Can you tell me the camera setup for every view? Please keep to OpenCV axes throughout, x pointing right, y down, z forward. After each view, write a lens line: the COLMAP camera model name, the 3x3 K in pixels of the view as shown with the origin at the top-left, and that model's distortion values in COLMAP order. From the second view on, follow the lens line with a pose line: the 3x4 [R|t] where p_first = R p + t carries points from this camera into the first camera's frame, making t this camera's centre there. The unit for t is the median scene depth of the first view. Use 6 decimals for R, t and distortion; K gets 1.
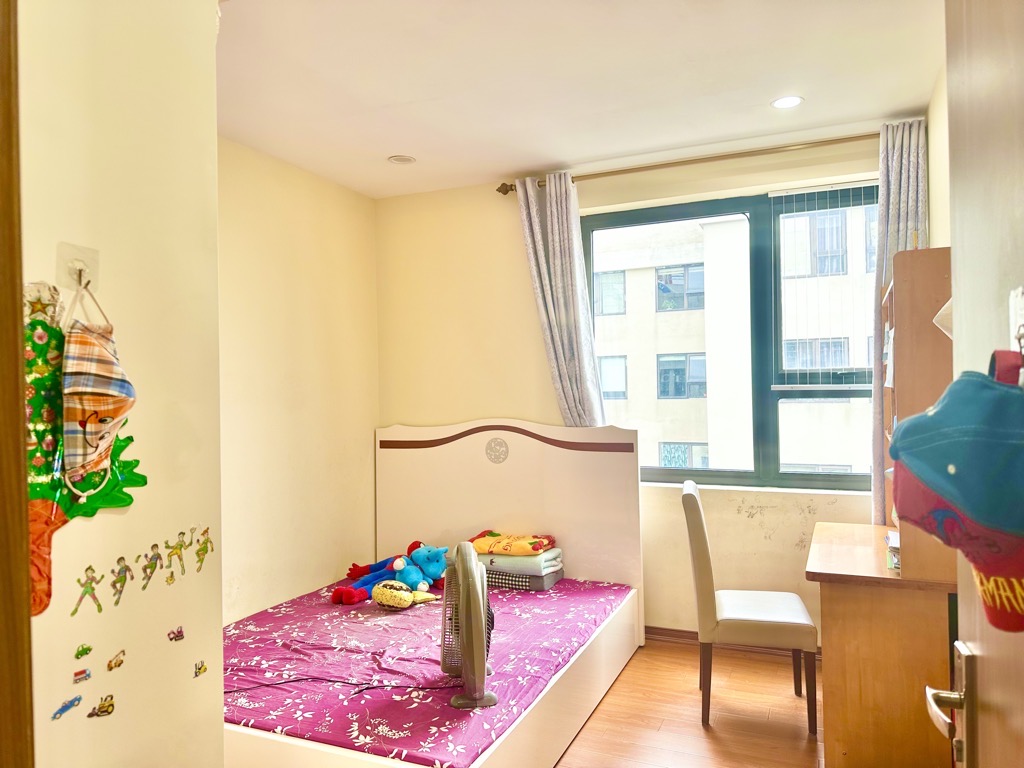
lens RADIAL K [[722.6, 0, 512.0], [0, 722.6, 384.0], [0, 0, 1]] dist [0.013003, -0.017662]
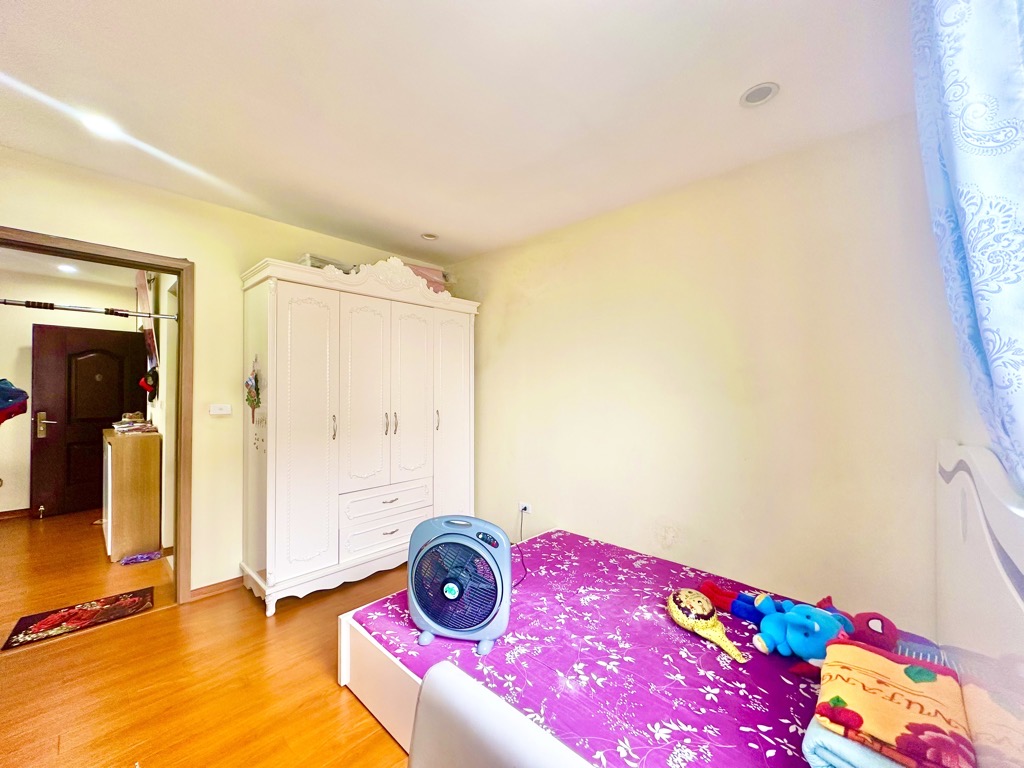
lens RADIAL K [[404.5, 0, 512.0], [0, 404.5, 384.0], [0, 0, 1]] dist [0.000543, 0.000142]
pose [[-0.338977, -0.003188, -0.940789, 0.378885], [0.001063, 0.999992, -0.003772, 0.017650], [0.940794, -0.002279, -0.338971, 0.963213]]
